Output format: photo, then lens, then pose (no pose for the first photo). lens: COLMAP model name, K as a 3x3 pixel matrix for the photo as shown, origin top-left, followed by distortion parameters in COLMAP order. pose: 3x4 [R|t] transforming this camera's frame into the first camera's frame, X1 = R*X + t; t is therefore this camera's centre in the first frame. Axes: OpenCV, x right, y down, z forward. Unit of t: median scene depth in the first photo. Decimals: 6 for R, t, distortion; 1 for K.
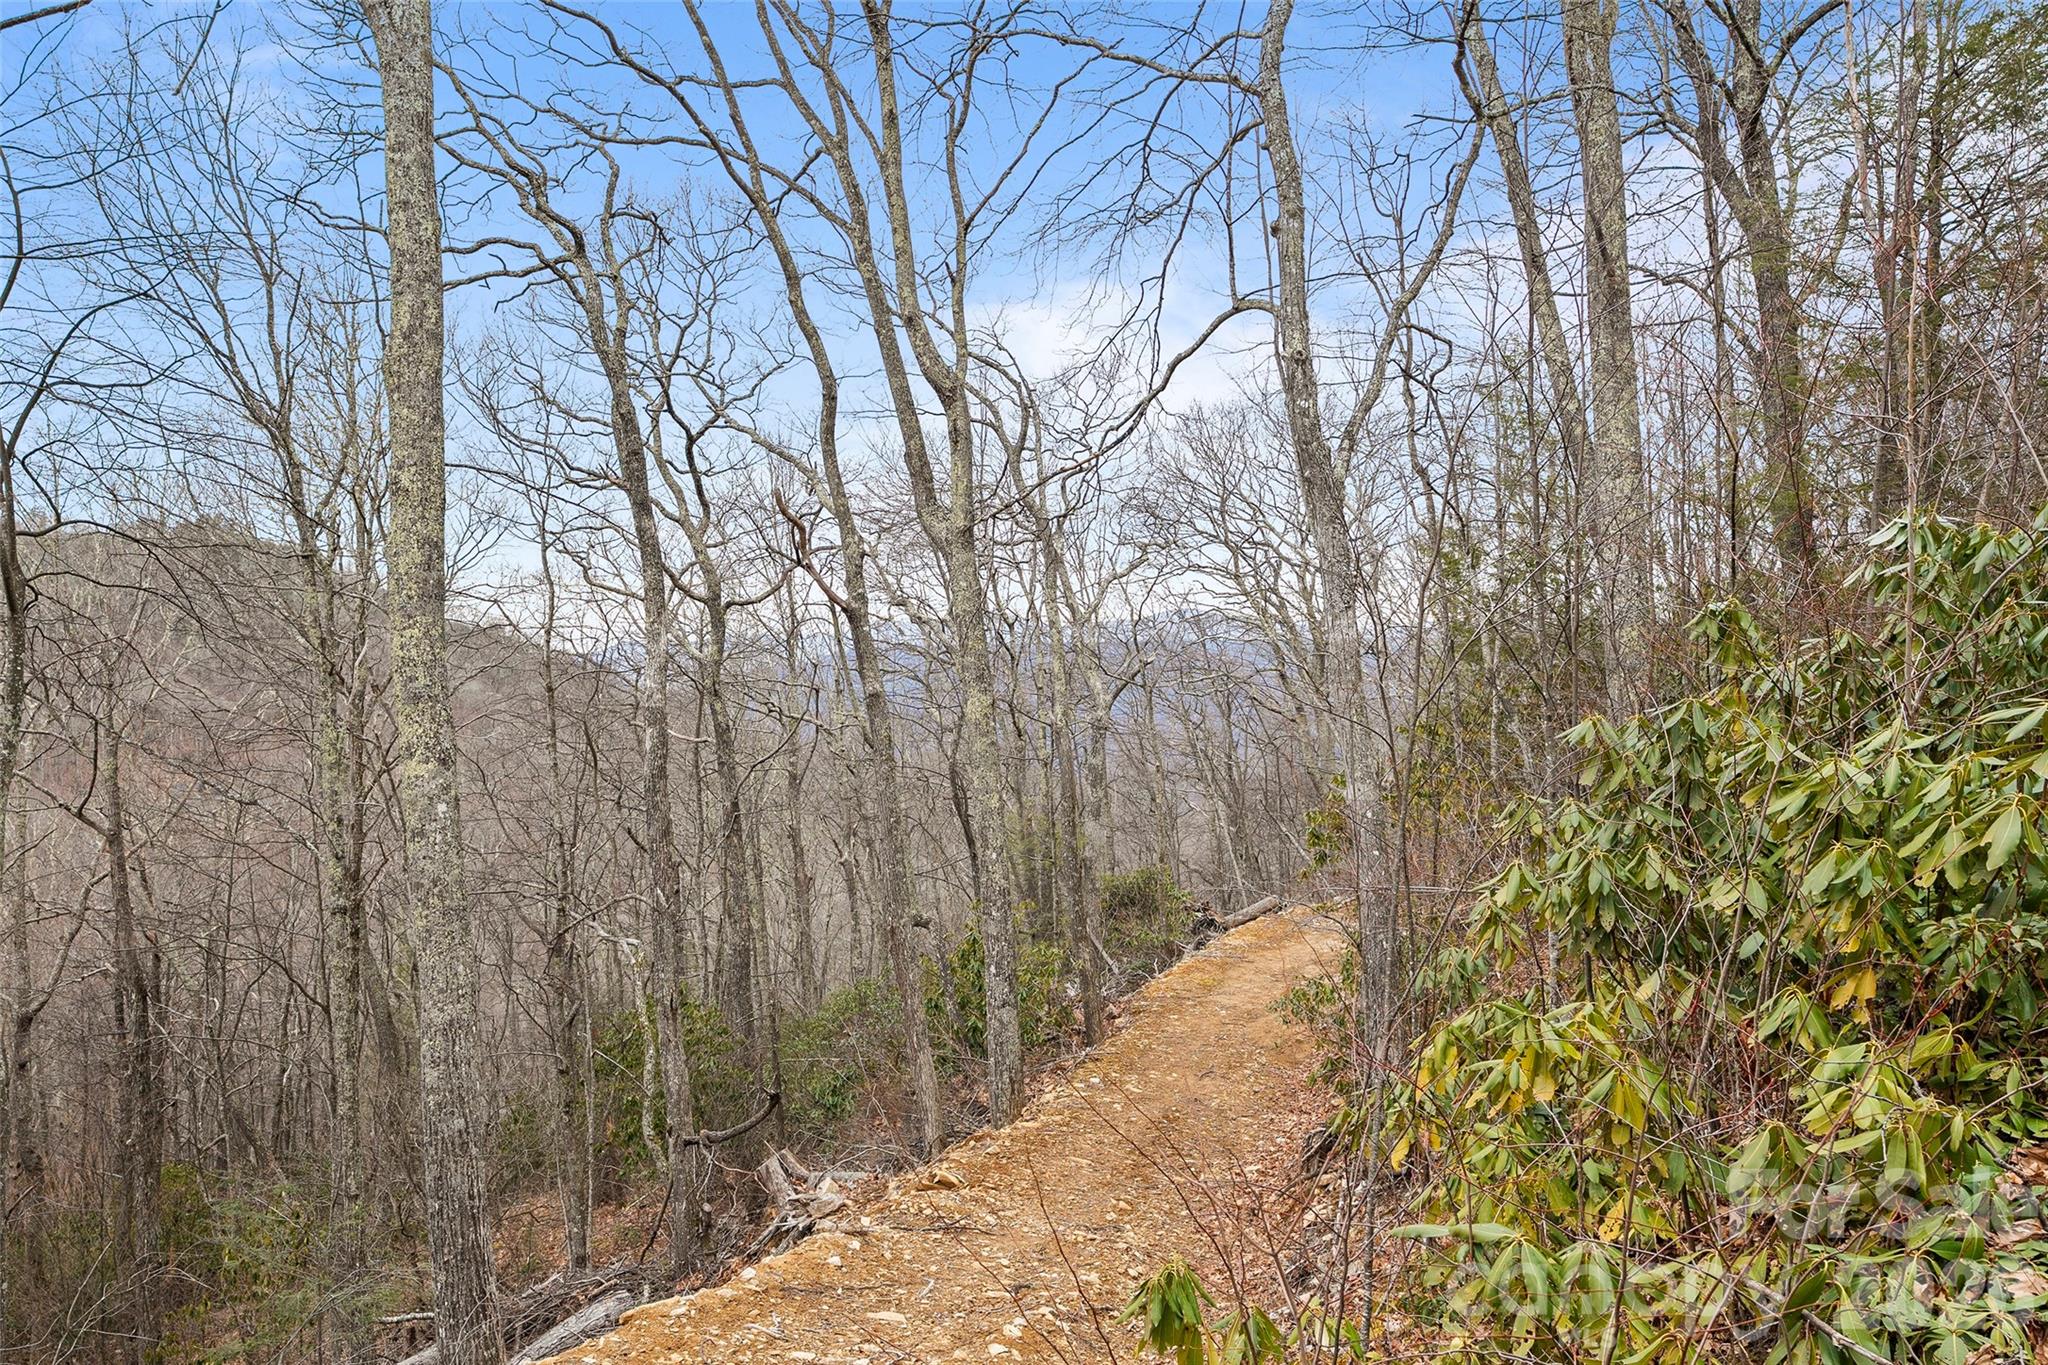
lens RADIAL K [[1502.0, 0, 1016.1], [0, 1502.0, 691.3], [0, 0, 1]] dist [0.003724, -0.004073]
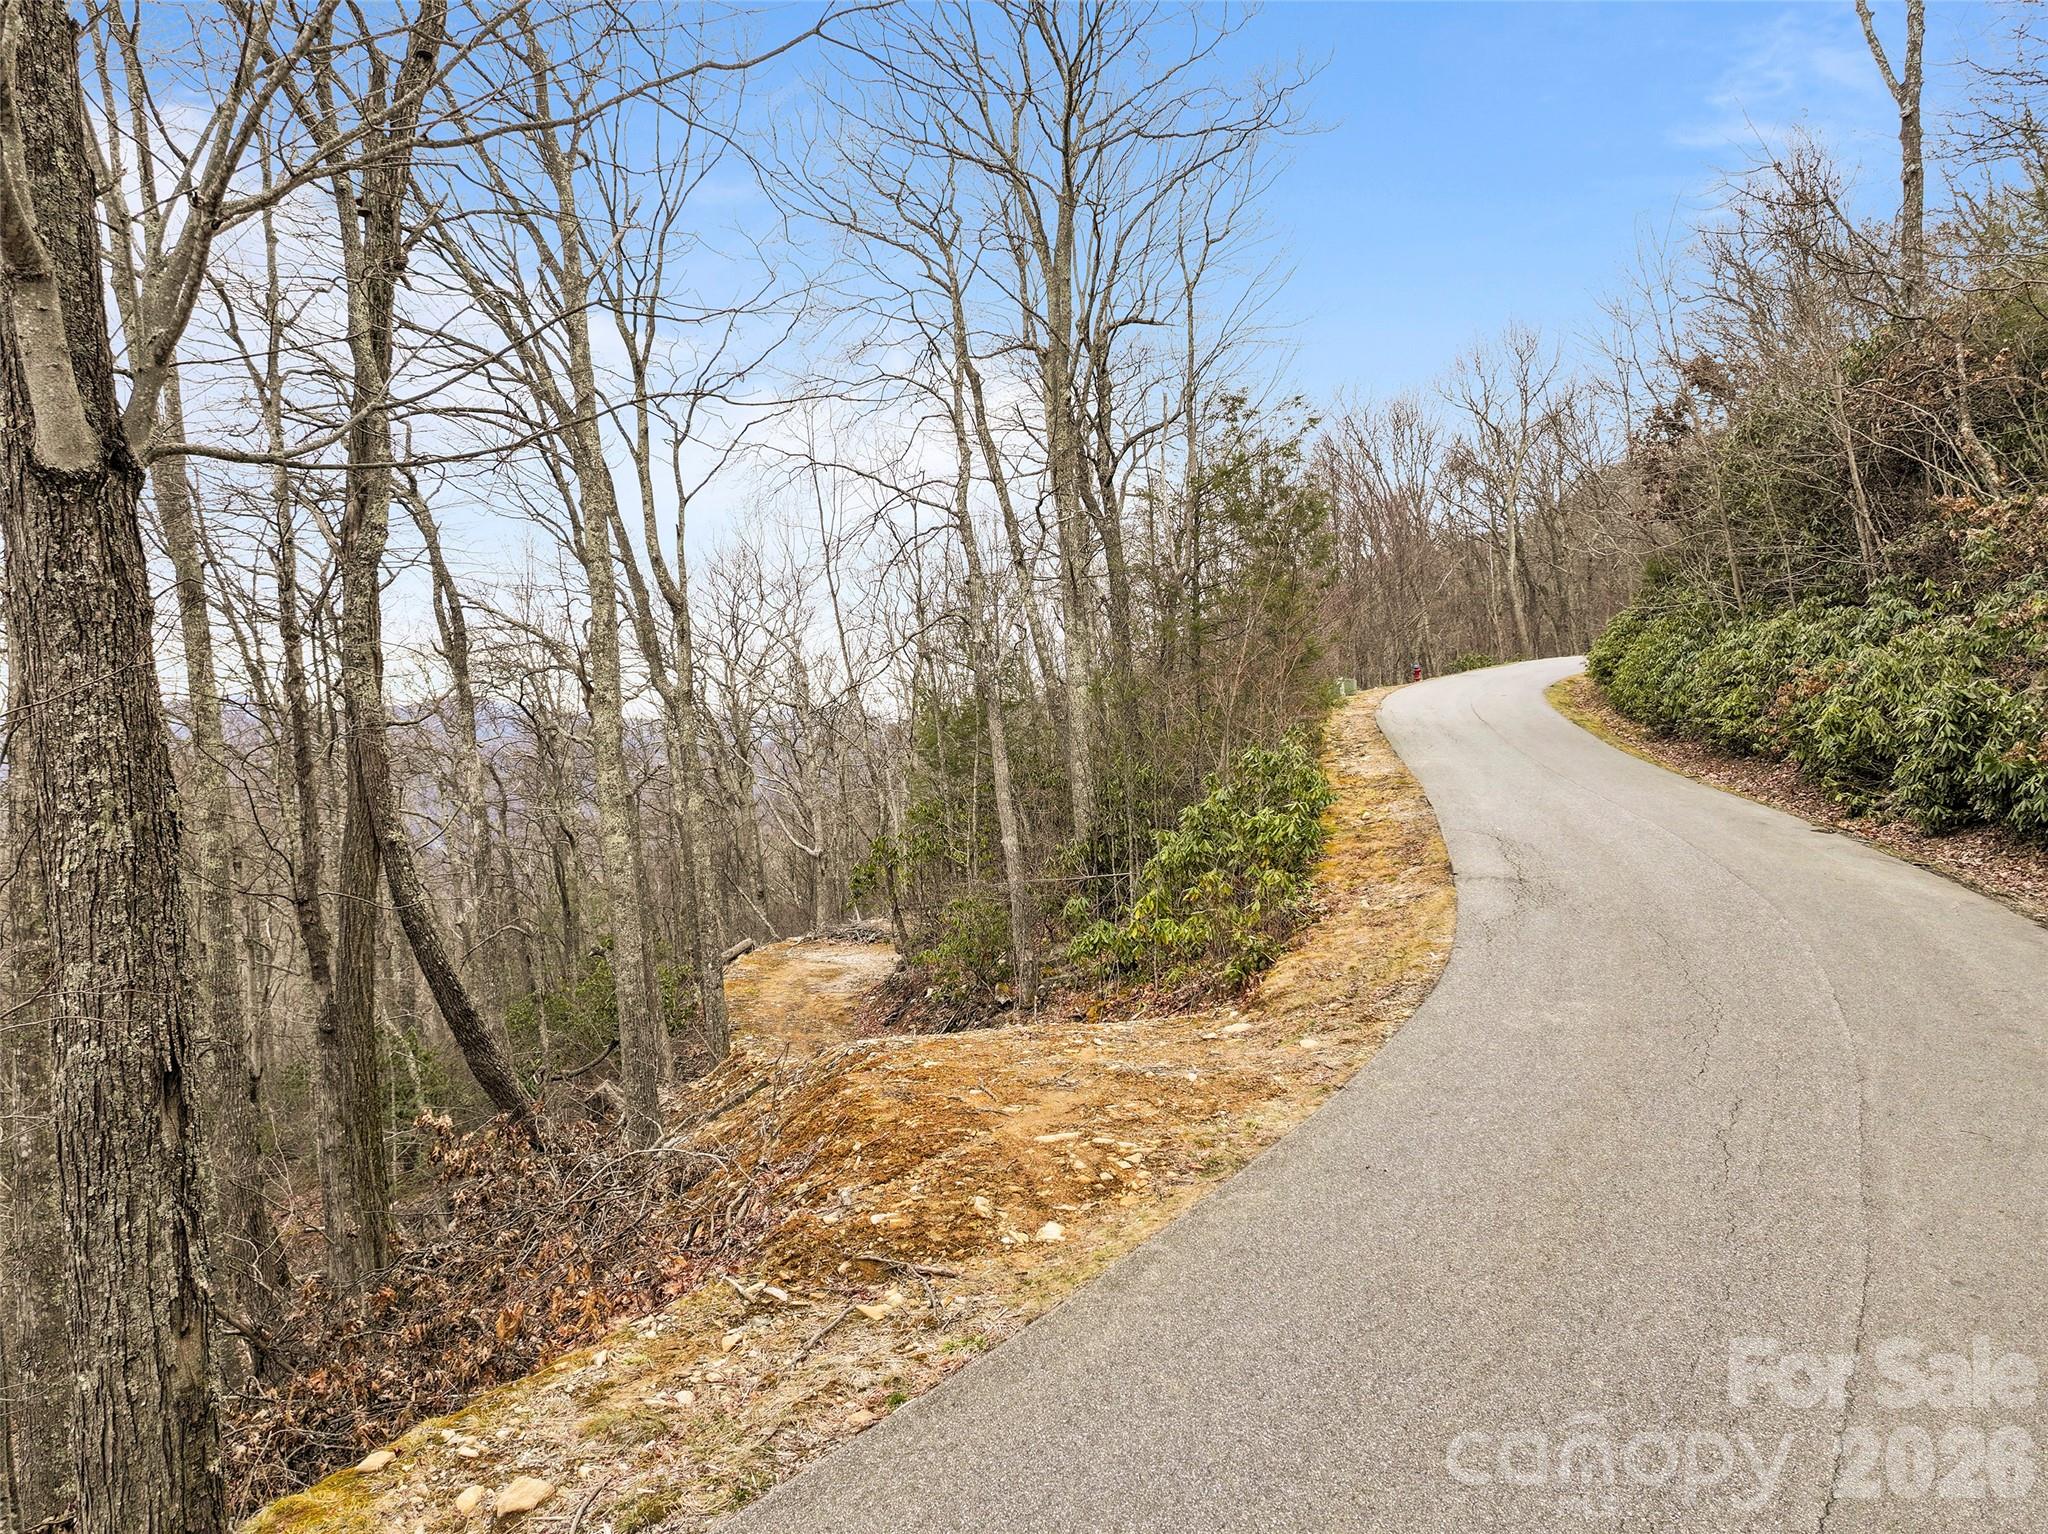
lens RADIAL K [[1425.3, 0, 1031.7], [0, 1425.3, 757.7], [0, 0, 1]] dist [-0.004628, 0.016391]
pose [[0.881112, 0.001416, 0.472906, -0.428392], [0.005540, 0.999896, -0.013315, -0.015594], [-0.472875, 0.014352, 0.881012, -0.506569]]
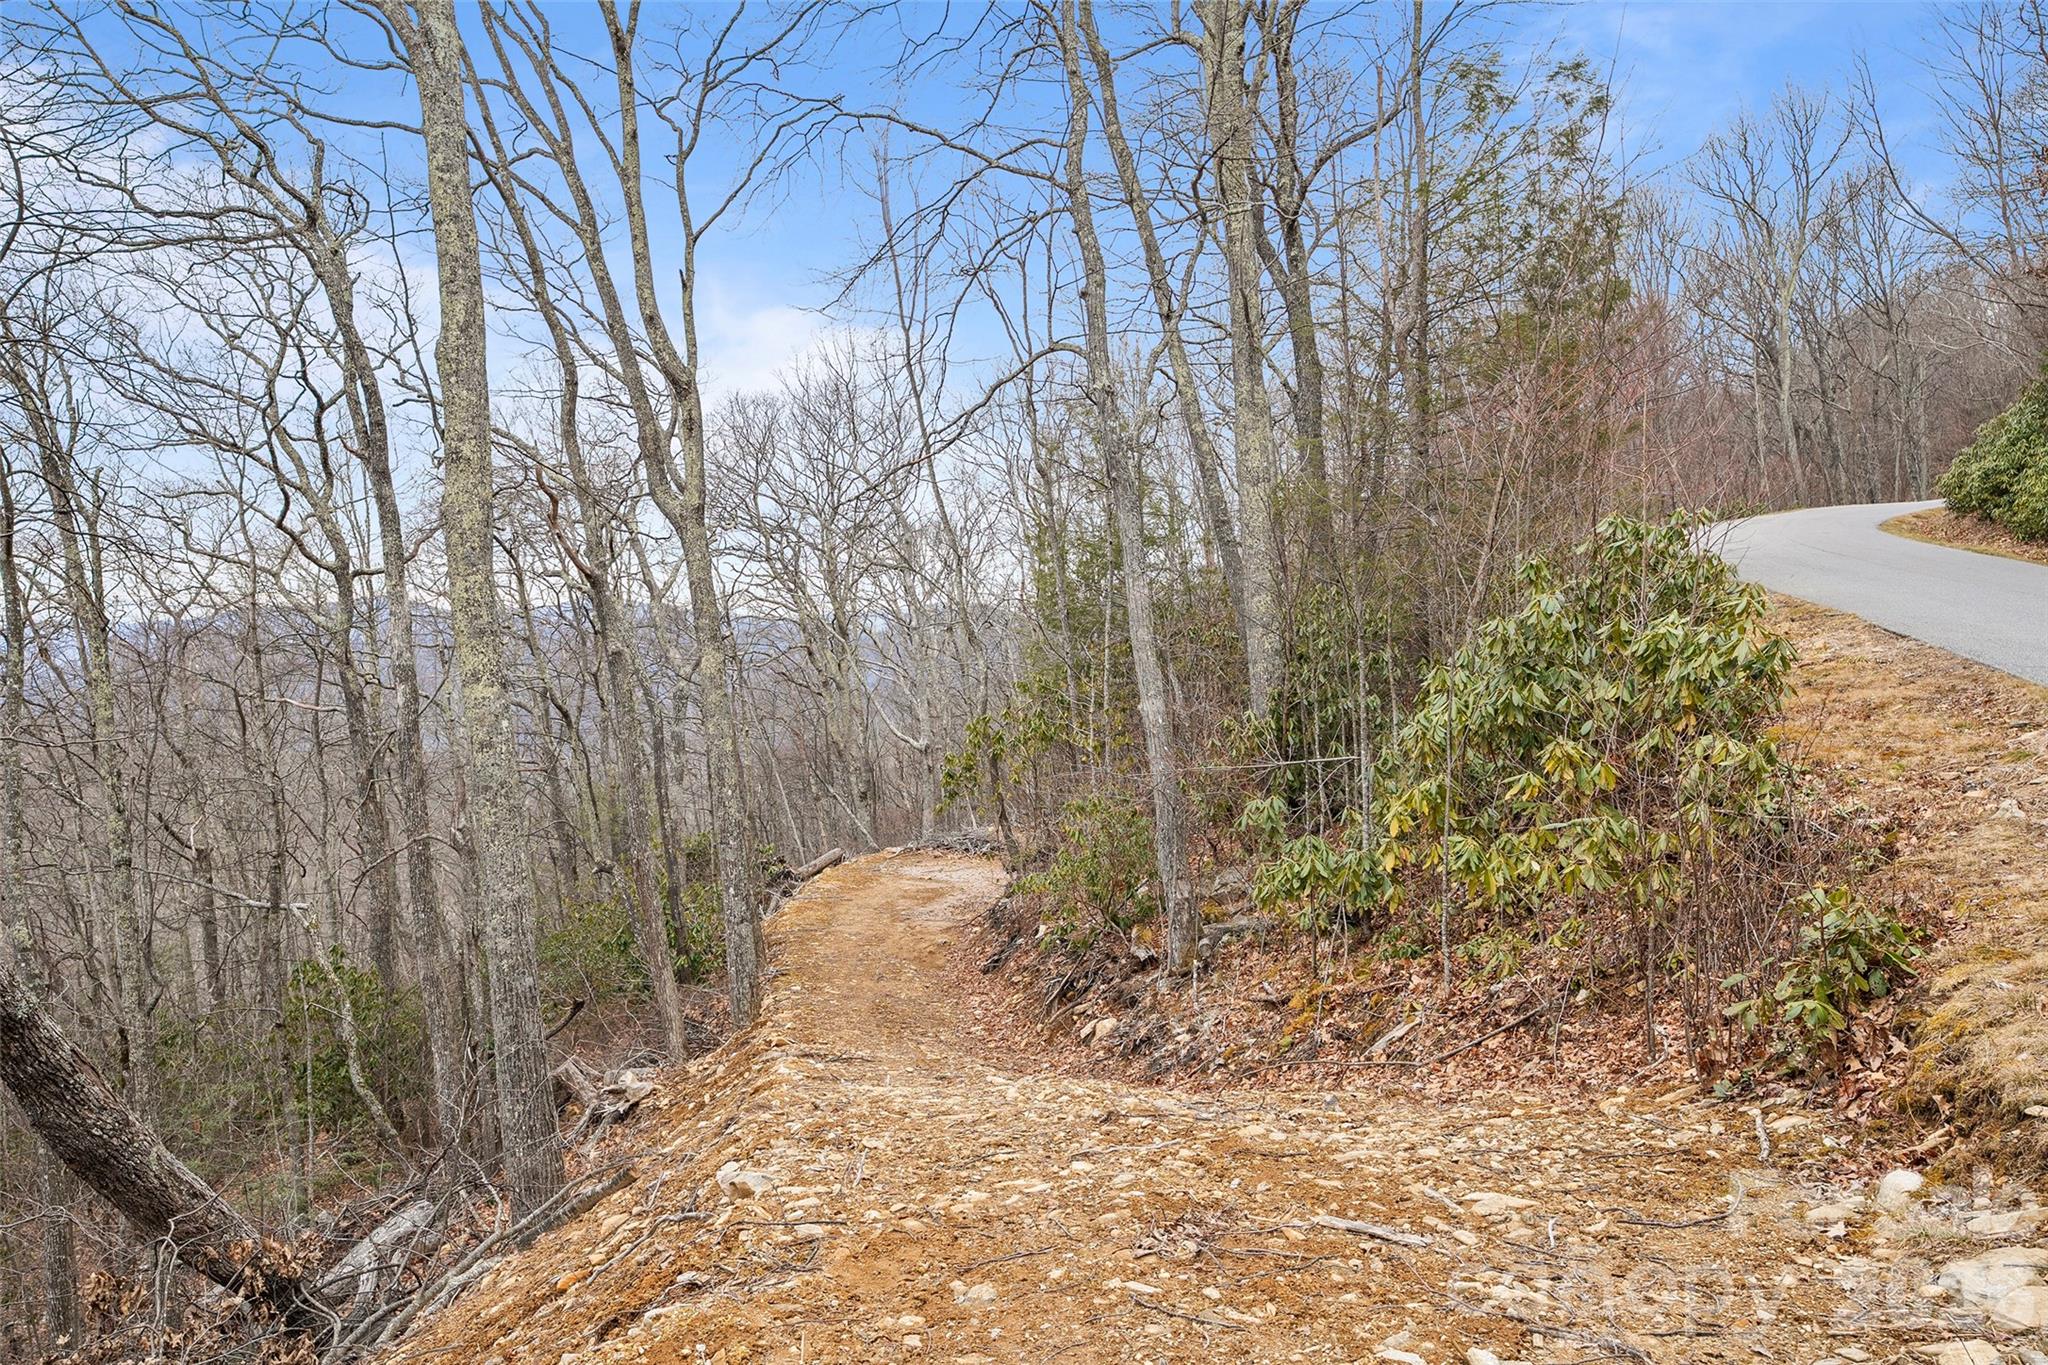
lens RADIAL K [[1502.0, 0, 1001.8], [0, 1502.0, 689.2], [0, 0, 1]] dist [0.003724, -0.004073]
pose [[0.931308, -0.011156, 0.364062, -0.235897], [0.008720, 0.999927, 0.008334, 0.022720], [-0.364128, -0.004587, 0.931338, -0.142028]]
